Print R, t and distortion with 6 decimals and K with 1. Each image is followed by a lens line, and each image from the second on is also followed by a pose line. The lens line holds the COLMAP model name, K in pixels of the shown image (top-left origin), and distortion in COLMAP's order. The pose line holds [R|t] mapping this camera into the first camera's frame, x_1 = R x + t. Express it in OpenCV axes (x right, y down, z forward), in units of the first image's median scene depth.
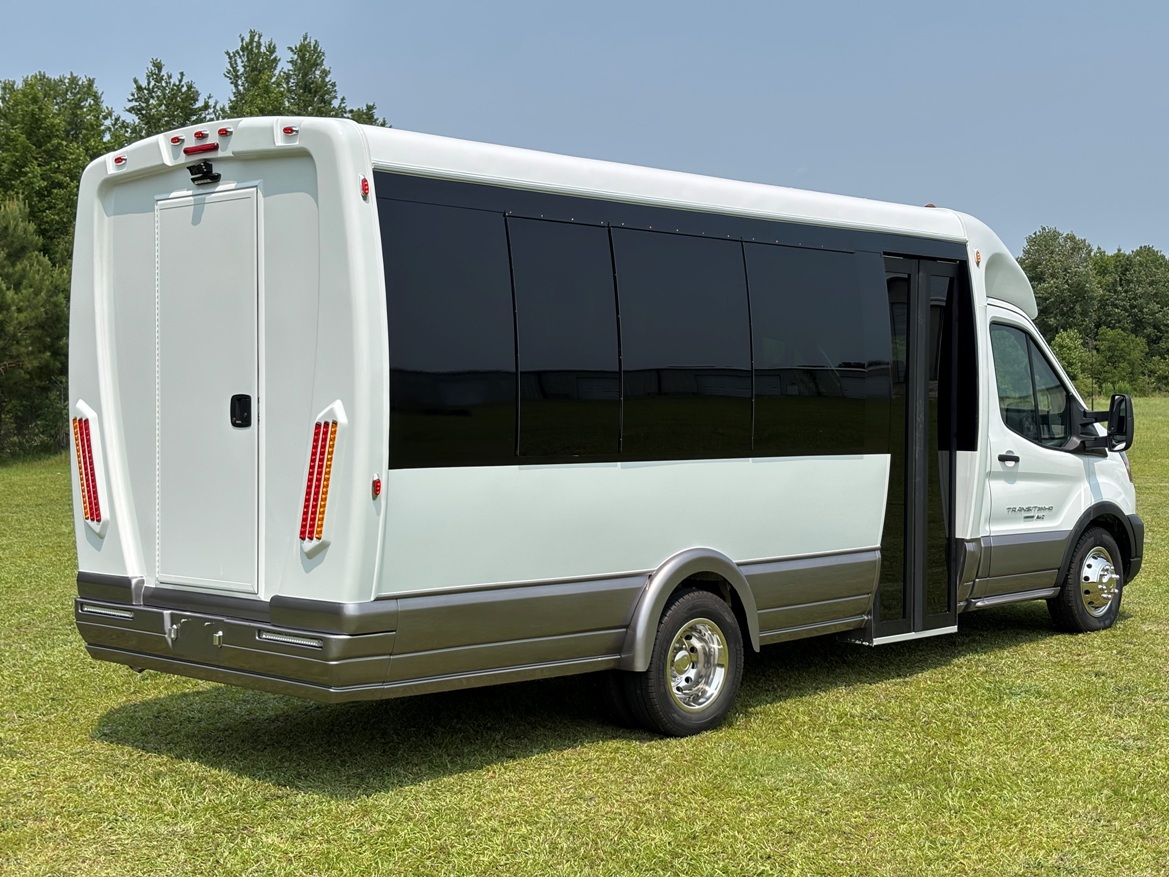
lens RADIAL K [[1759.0, 0, 614.4], [0, 1759.0, 445.7], [0, 0, 1]] dist [0.232738, -0.968844]
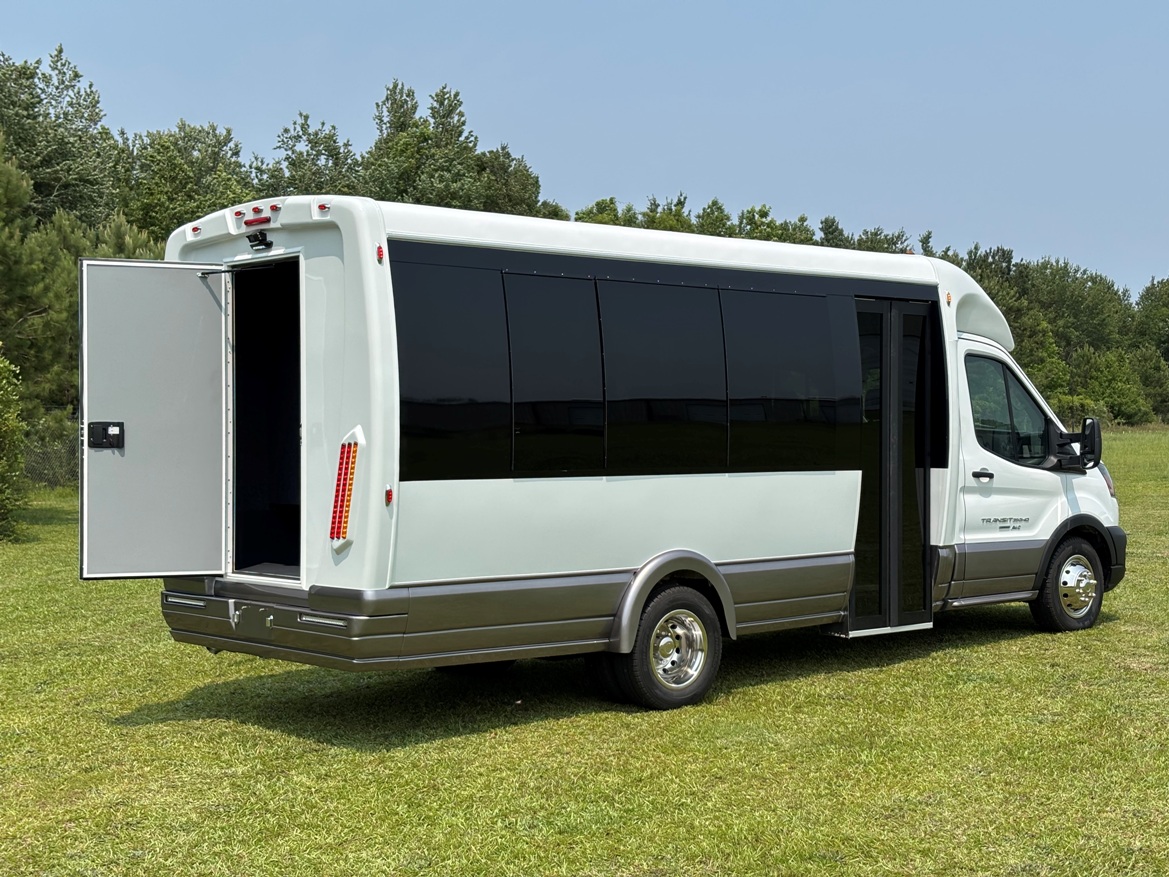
lens RADIAL K [[1759.0, 0, 614.4], [0, 1759.0, 445.7], [0, 0, 1]] dist [0.232738, -0.968844]
pose [[0.996745, -0.004201, -0.080515, 0.088140], [0.002987, 0.999880, -0.015192, 0.005552], [0.080569, 0.014902, 0.996638, -0.155808]]
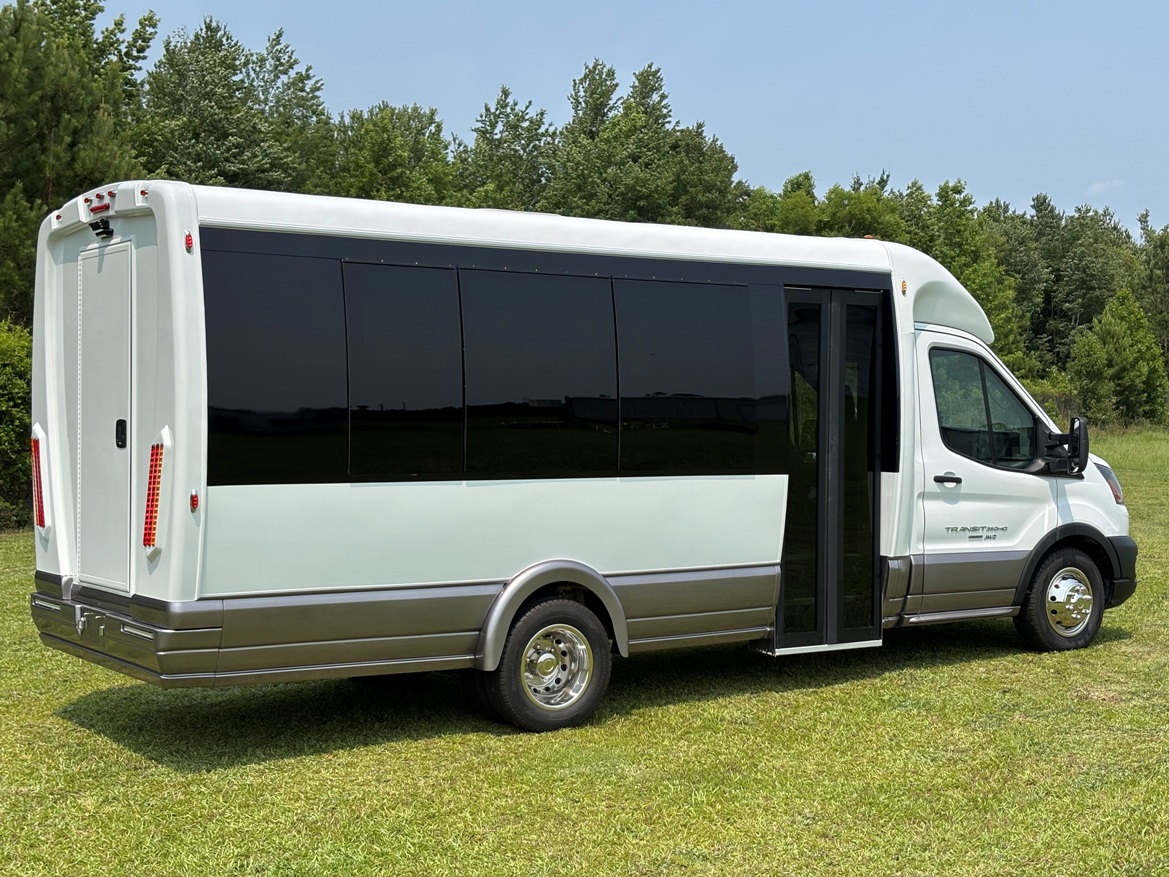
lens RADIAL K [[1757.1, 0, 606.1], [0, 1757.1, 440.4], [0, 0, 1]] dist [0.236593, -0.943676]
pose [[0.978109, 0.005800, -0.208012, 0.267484], [-0.007555, 0.999942, -0.007643, -0.006900], [0.207955, 0.009048, 0.978096, -0.054130]]
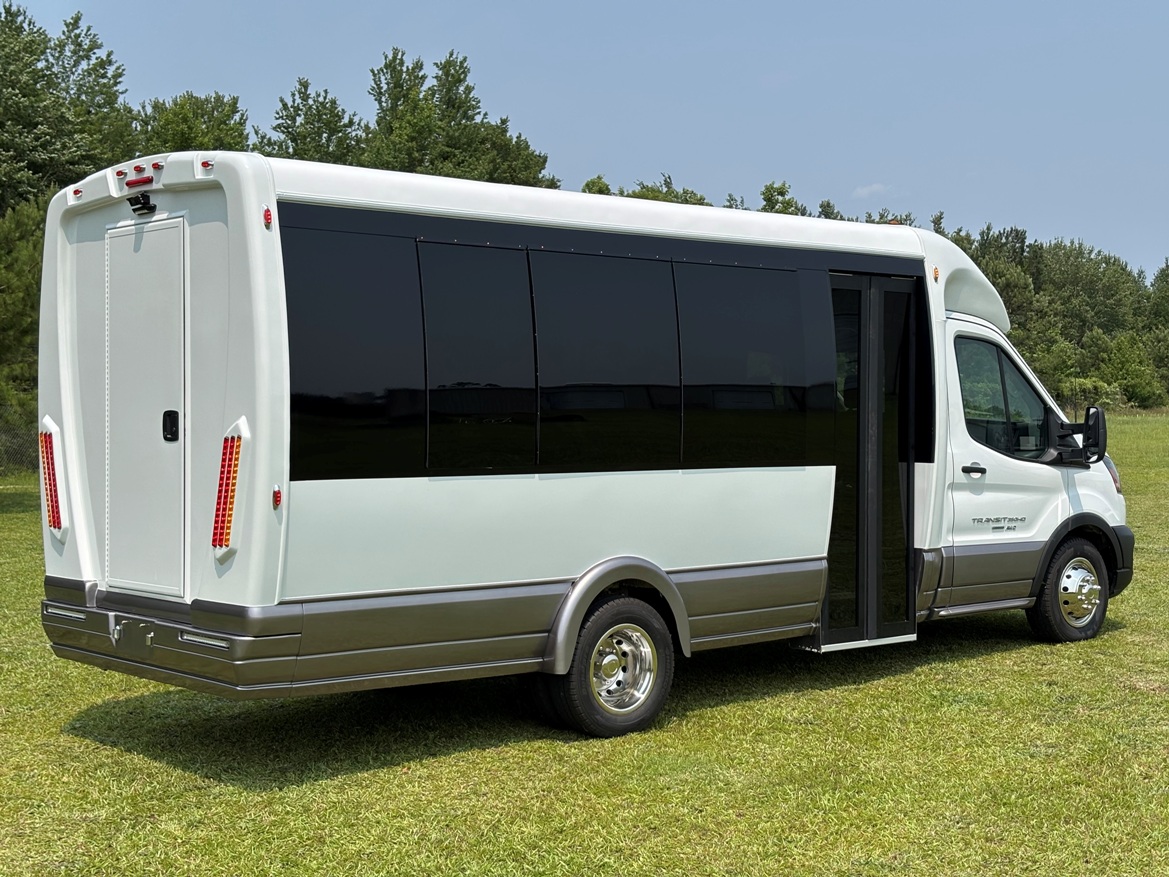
lens RADIAL K [[1757.1, 0, 606.1], [0, 1757.1, 440.4], [0, 0, 1]] dist [0.236593, -0.943676]
pose [[0.995747, -0.000428, -0.092125, 0.117213], [-0.000247, 0.999973, -0.007316, -0.002494], [0.092126, 0.007307, 0.995721, -0.032111]]
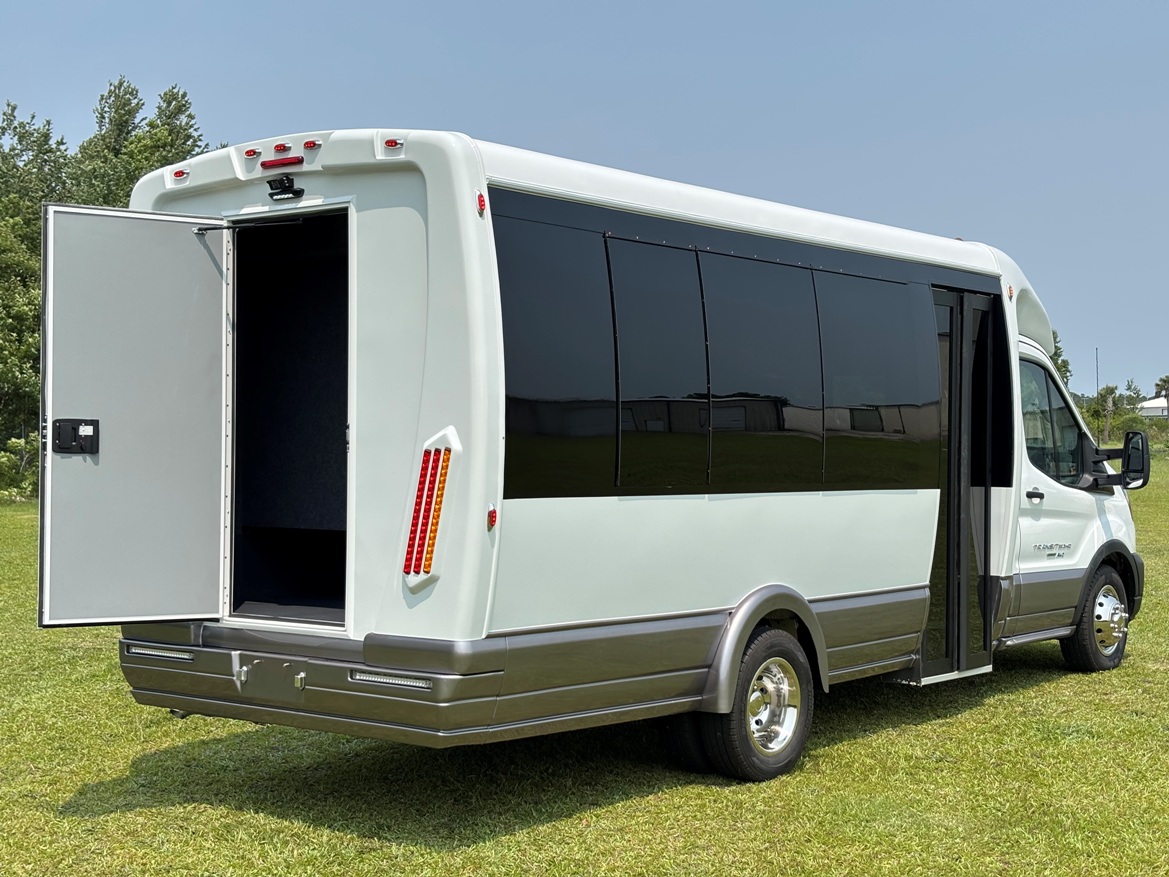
lens RADIAL K [[1746.3, 0, 601.6], [0, 1746.3, 438.1], [0, 0, 1]] dist [0.245667, -1.016939]
pose [[0.996311, 0.005372, 0.085652, -0.114078], [-0.002770, 0.999532, -0.030476, 0.006640], [-0.085776, 0.030126, 0.995859, 0.043170]]
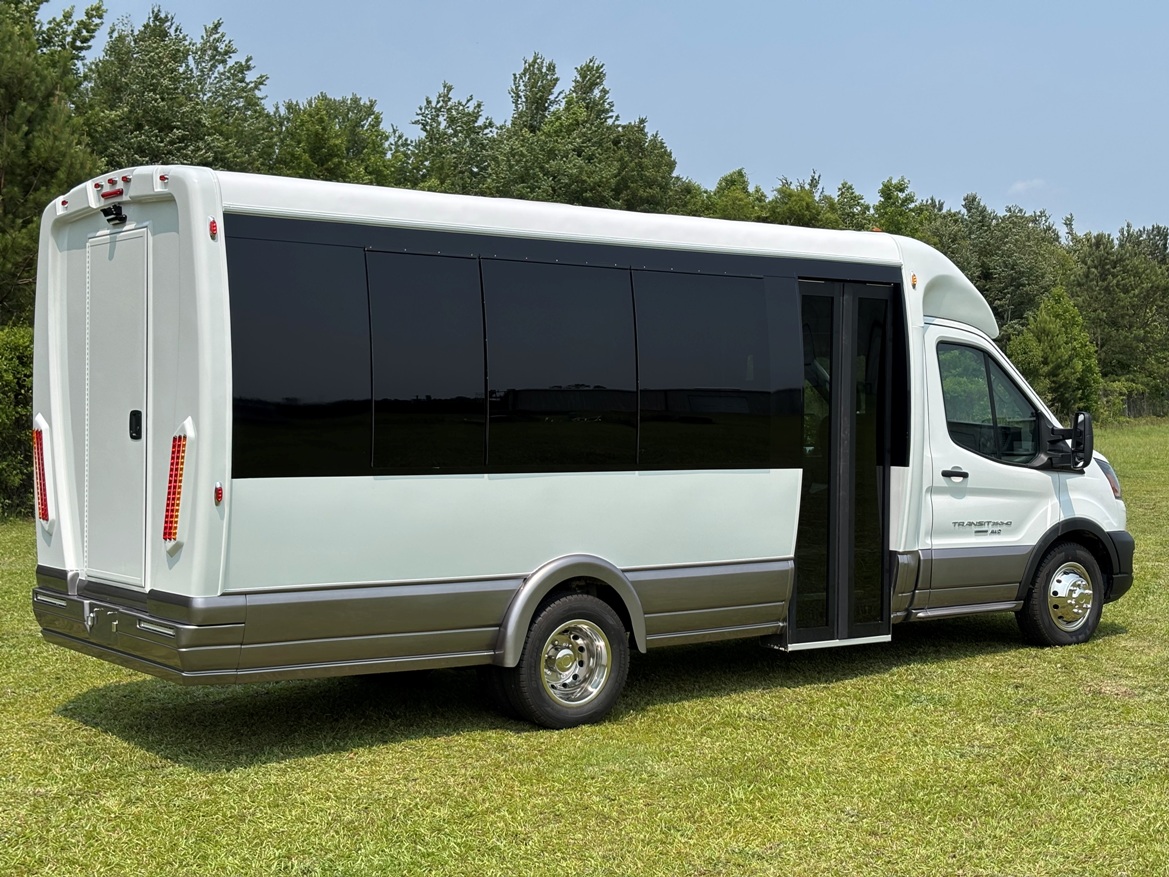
lens RADIAL K [[1757.1, 0, 606.1], [0, 1757.1, 440.4], [0, 0, 1]] dist [0.236593, -0.943676]
pose [[0.985481, 0.008958, -0.169550, 0.217567], [-0.010029, 0.999935, -0.005465, -0.005209], [0.169490, 0.007086, 0.985506, -0.050838]]
